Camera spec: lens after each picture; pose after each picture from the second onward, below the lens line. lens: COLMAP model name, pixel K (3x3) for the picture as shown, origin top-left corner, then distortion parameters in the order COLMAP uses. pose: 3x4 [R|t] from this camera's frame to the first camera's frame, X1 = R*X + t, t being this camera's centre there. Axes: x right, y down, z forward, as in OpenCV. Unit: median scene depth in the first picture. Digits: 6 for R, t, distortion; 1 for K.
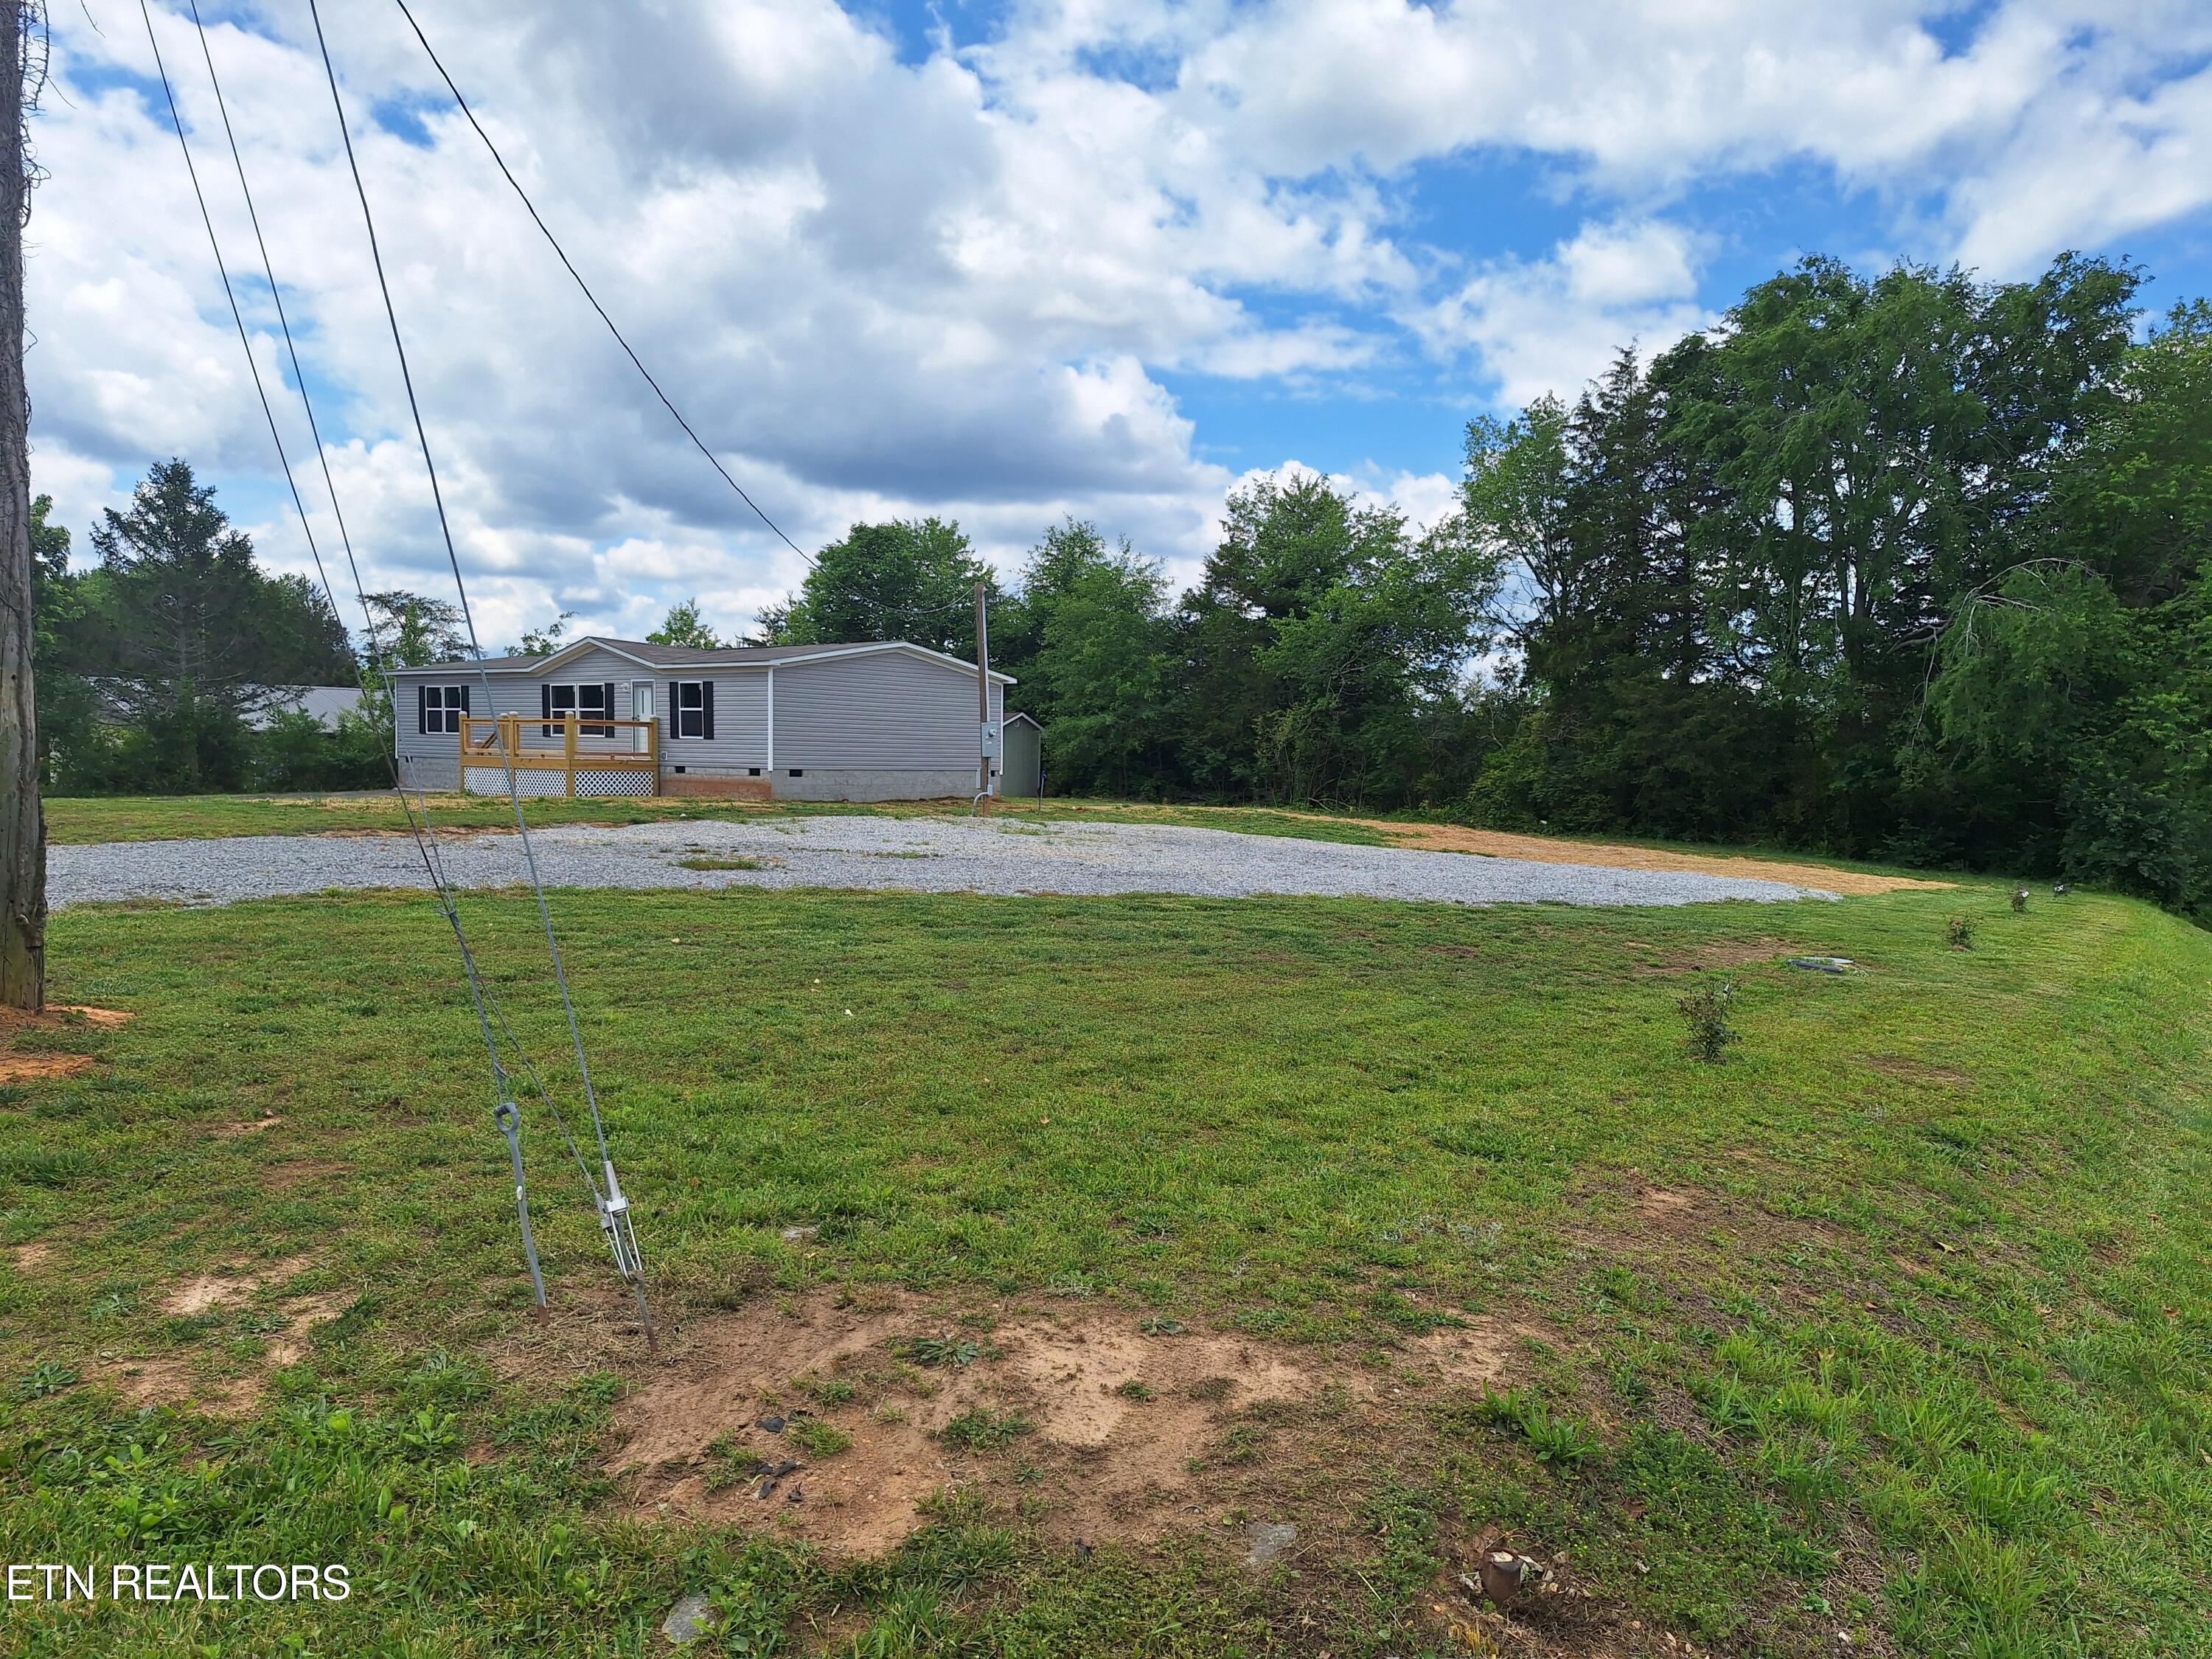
lens RADIAL K [[1498.9, 0, 1110.4], [0, 1498.9, 870.3], [0, 0, 1]] dist [0.095100, -0.103910]
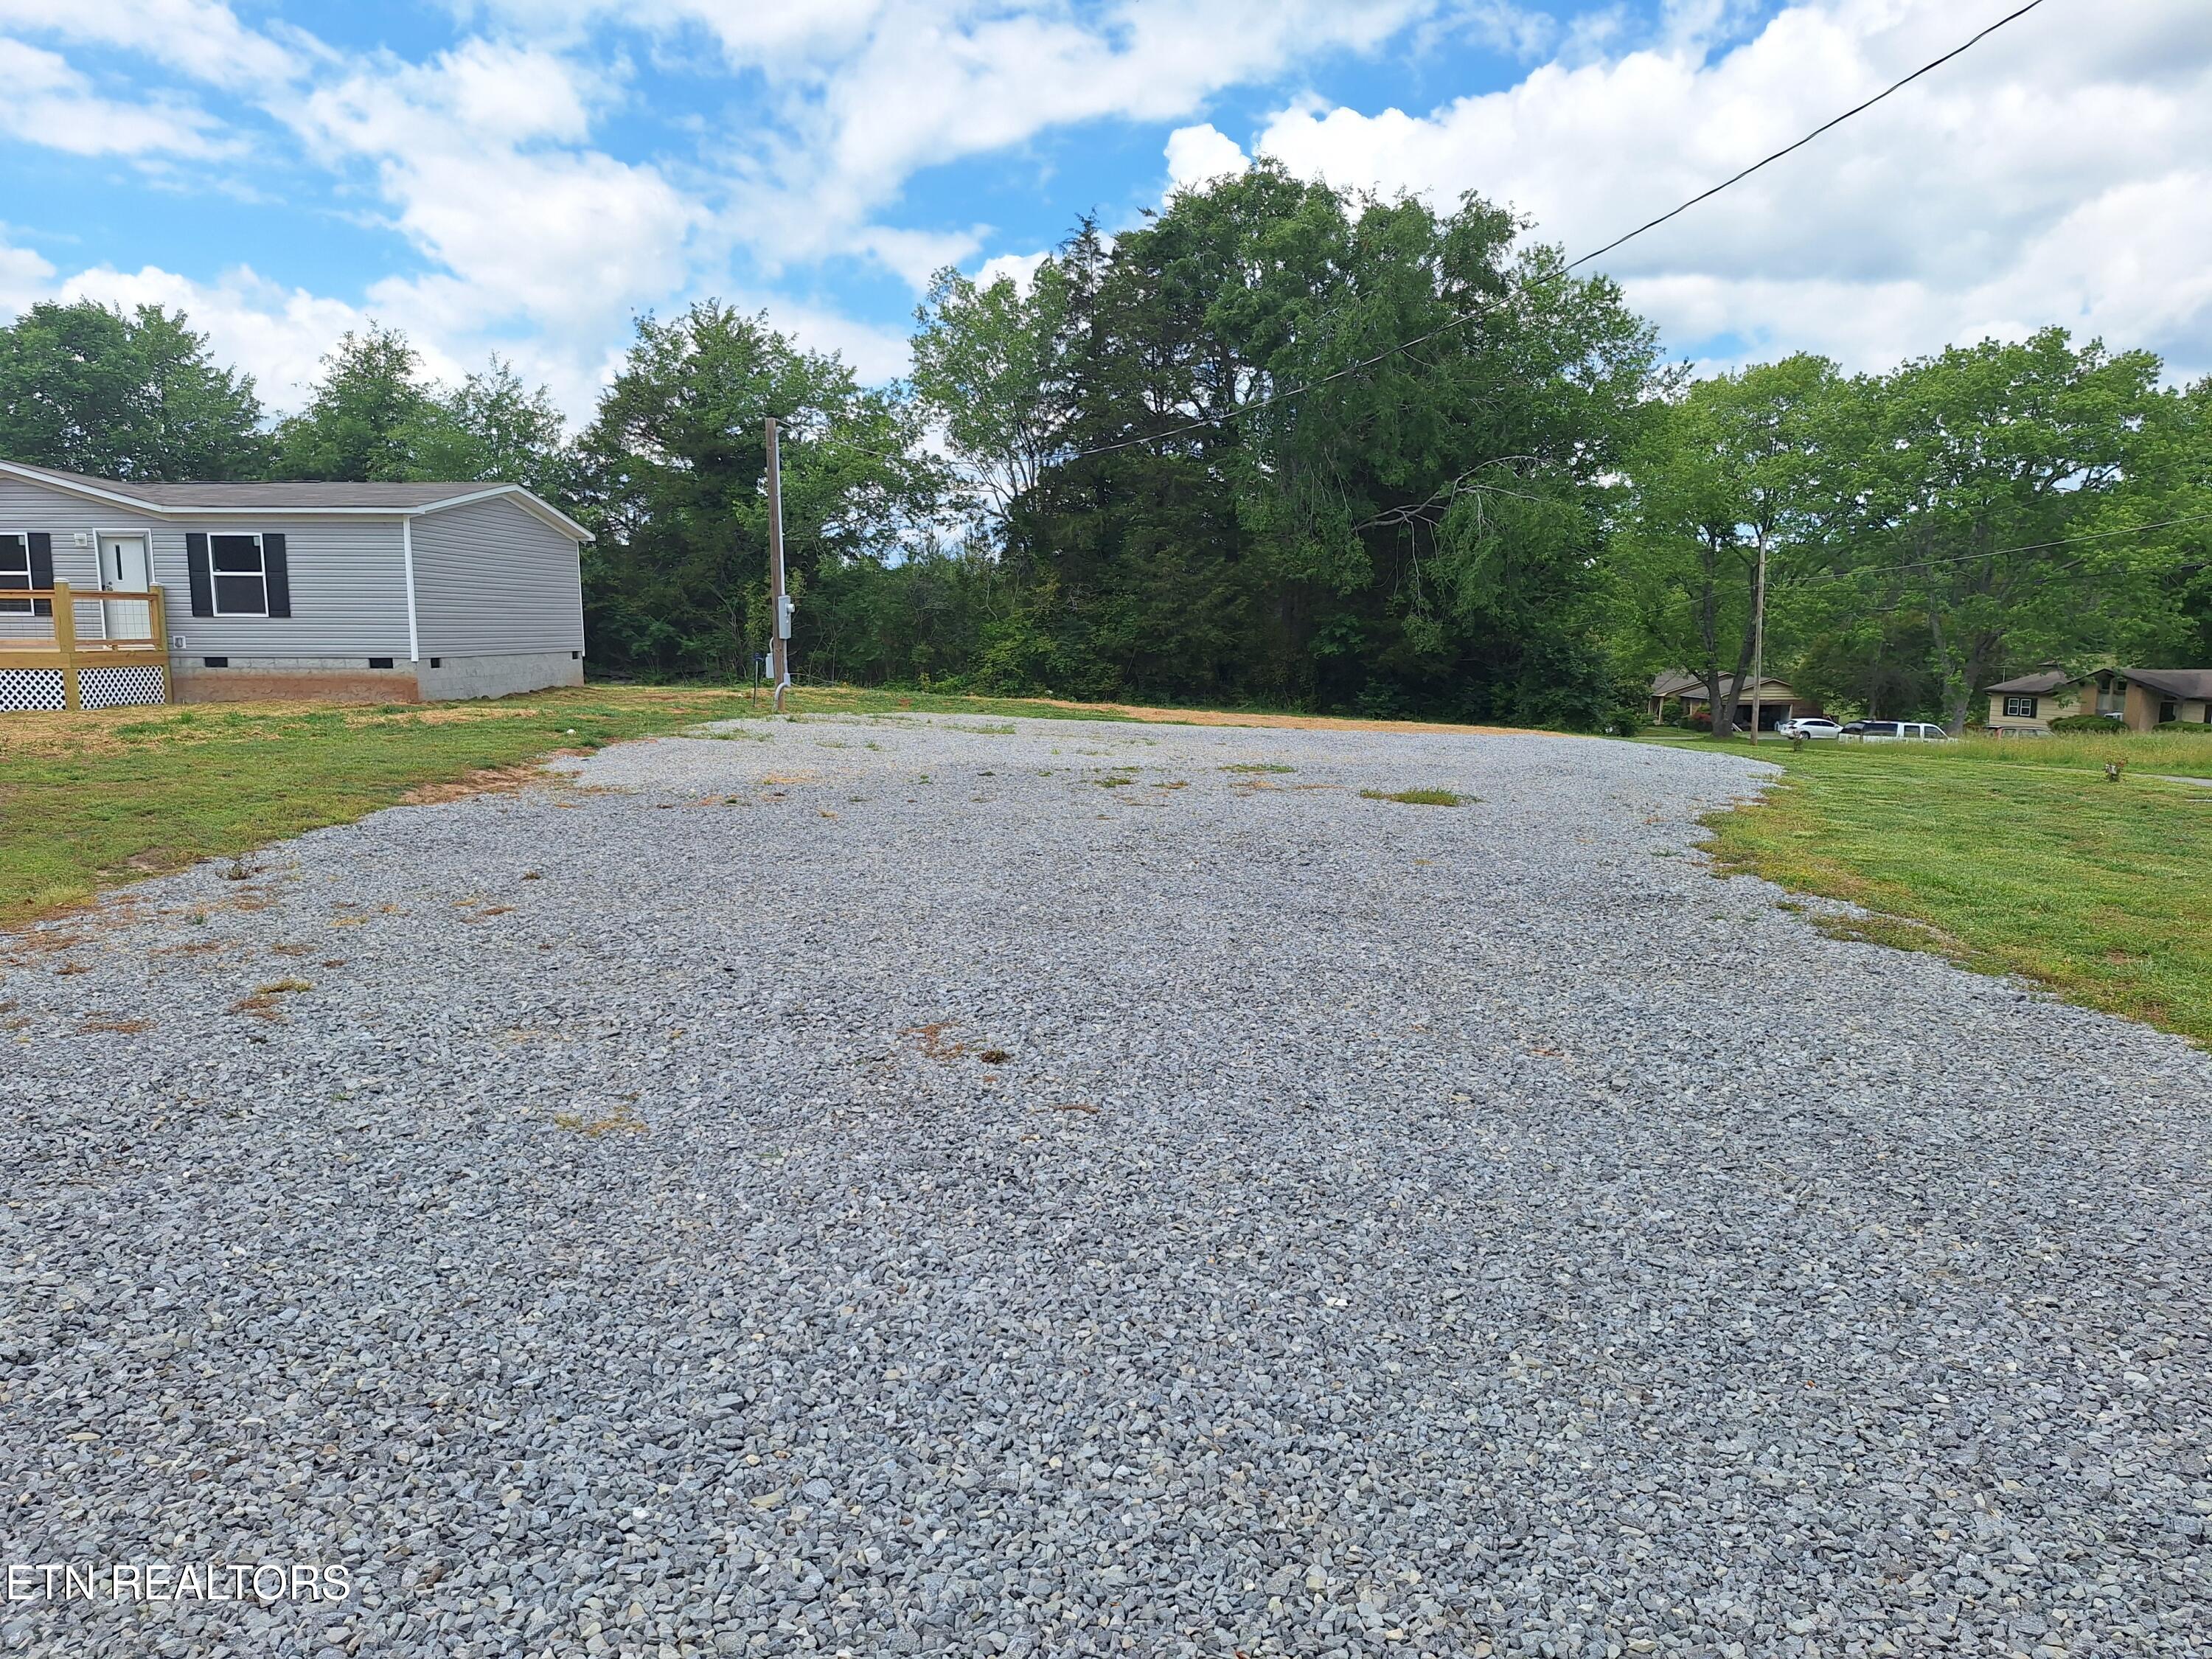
lens RADIAL K [[1507.1, 0, 1077.4], [0, 1507.1, 860.3], [0, 0, 1]] dist [0.120288, -0.167788]
pose [[0.807099, -0.103560, 0.581263, -0.472915], [0.054560, 0.993366, 0.101224, -0.032923], [-0.587890, -0.049984, 0.807395, 0.247296]]
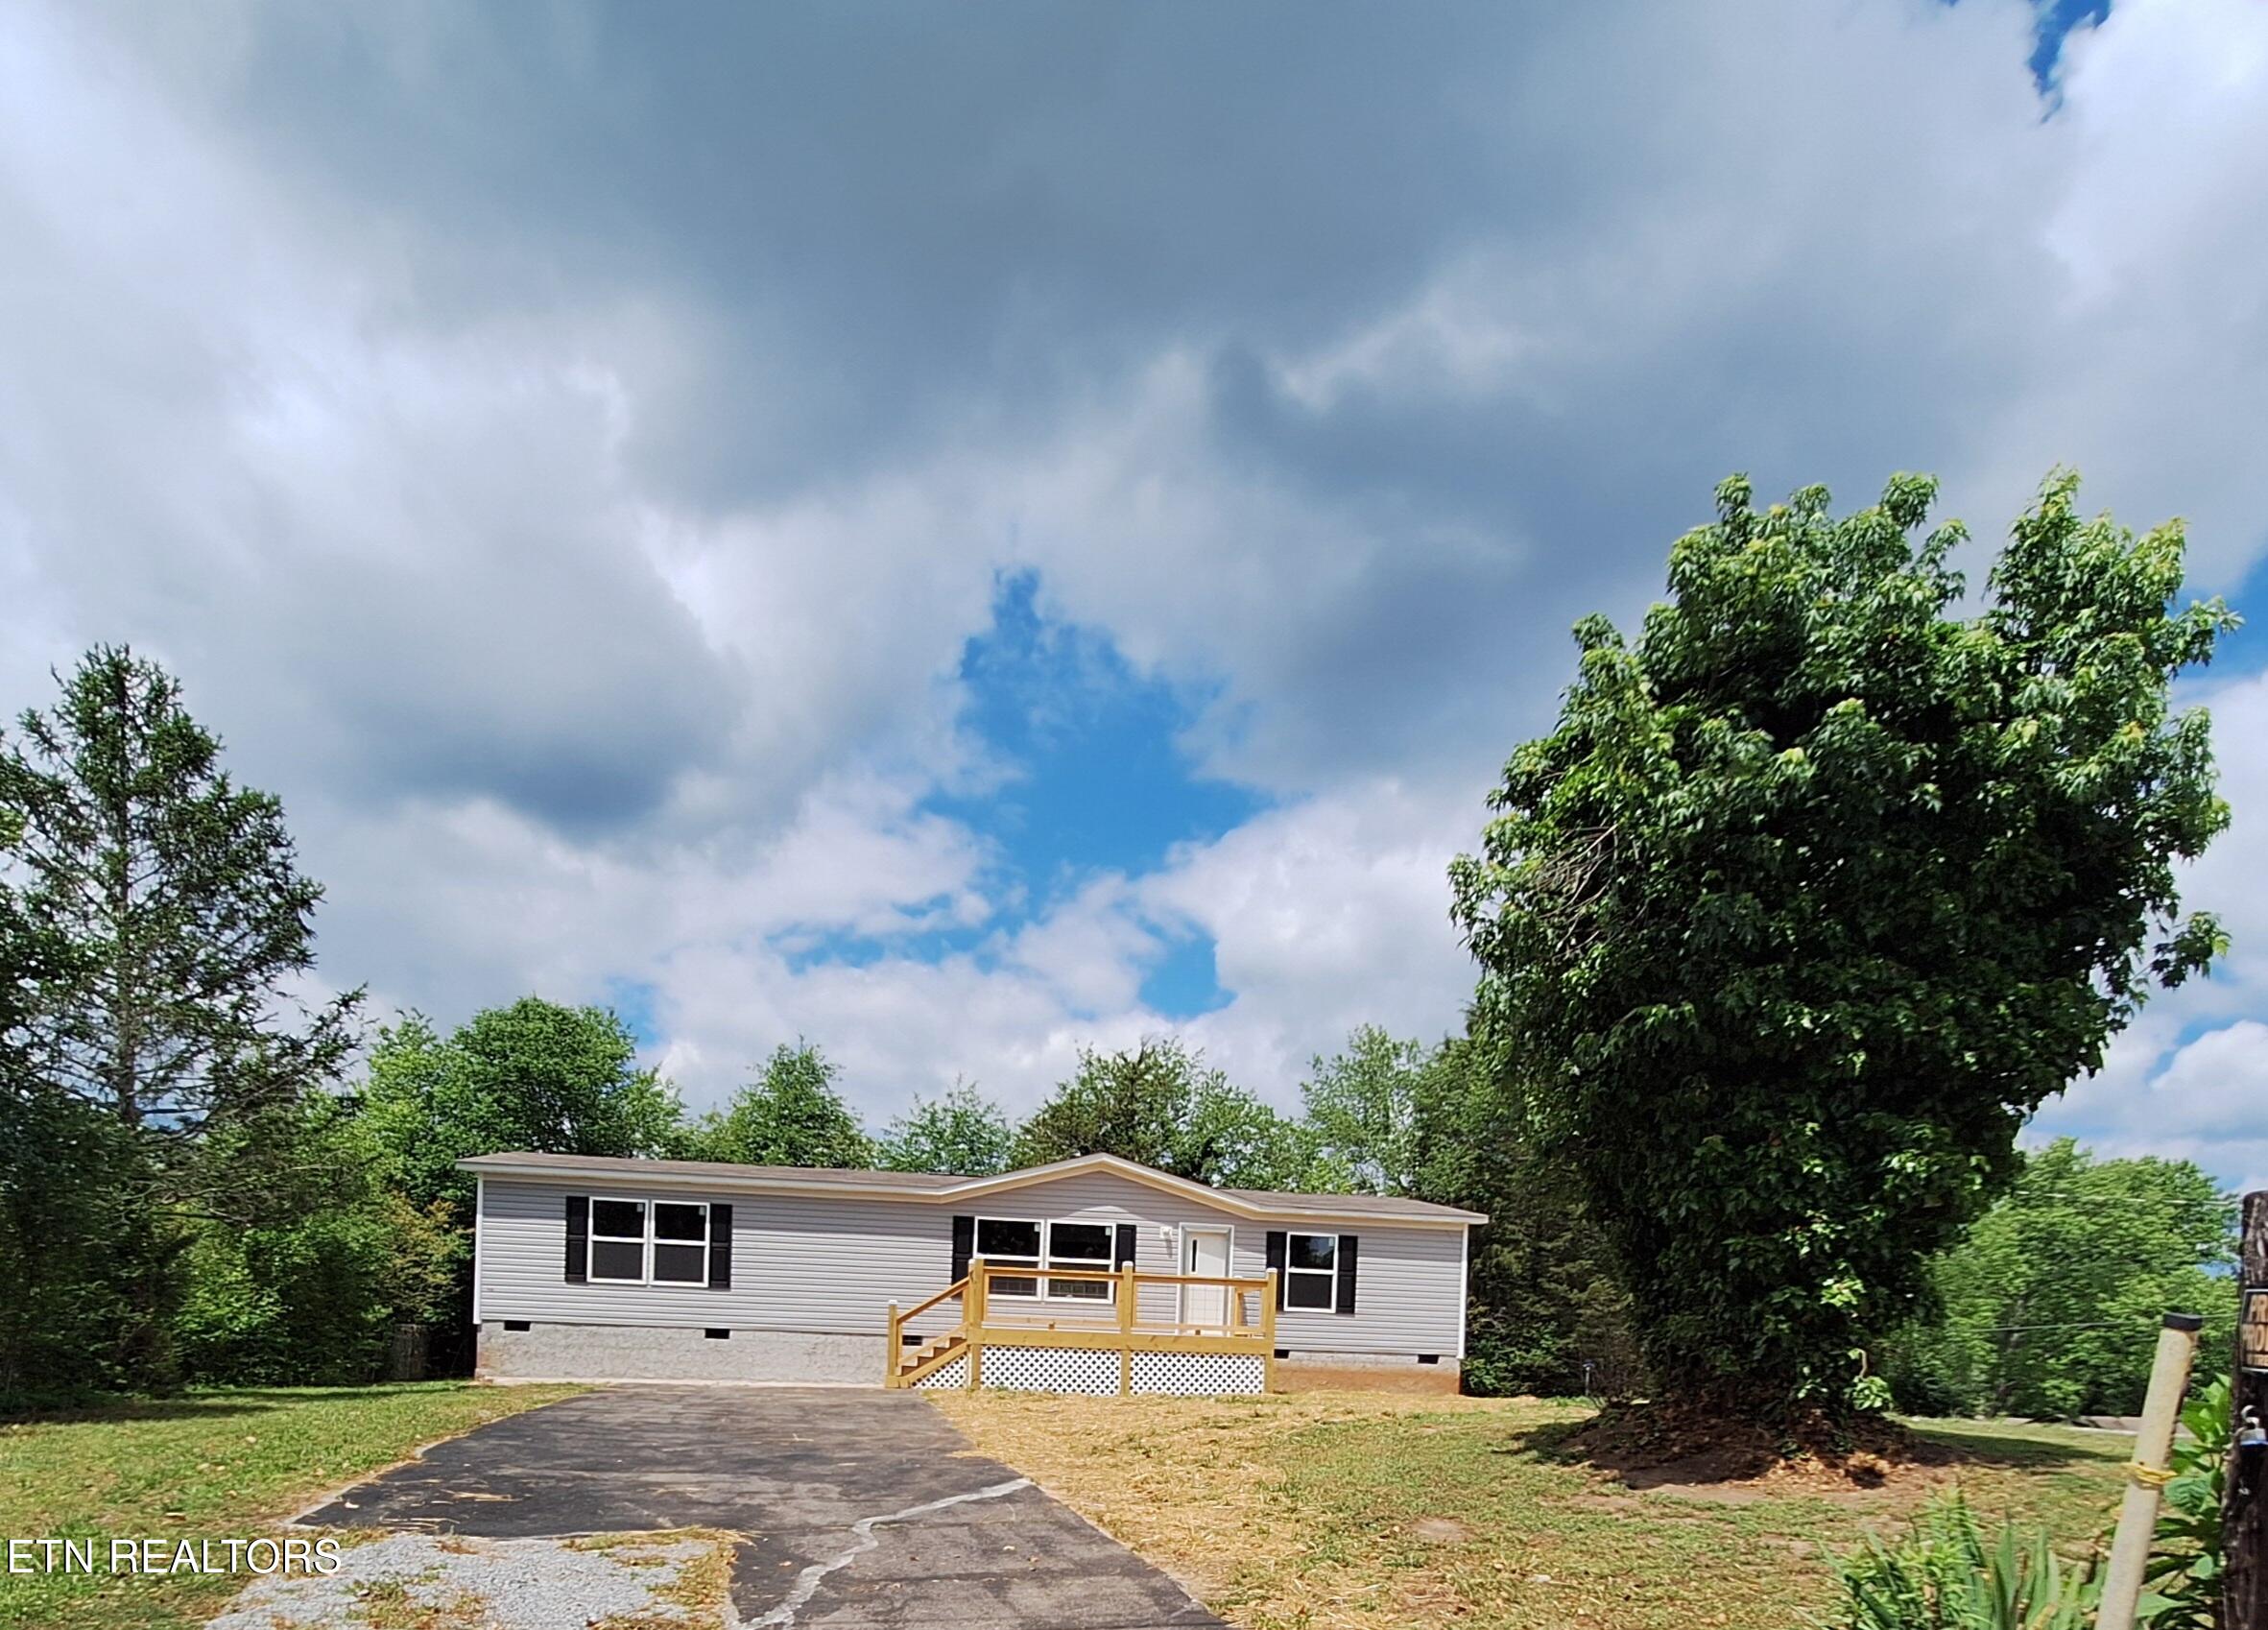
lens RADIAL K [[1509.0, 0, 1124.0], [0, 1509.0, 1408.4], [0, 0, 1]] dist [-0.052052, 0.000705]
pose [[0.673954, -0.016773, 0.738583, -1.057684], [0.035073, 0.999341, -0.009310, -0.045480], [-0.737941, 0.032179, 0.674098, 0.706186]]
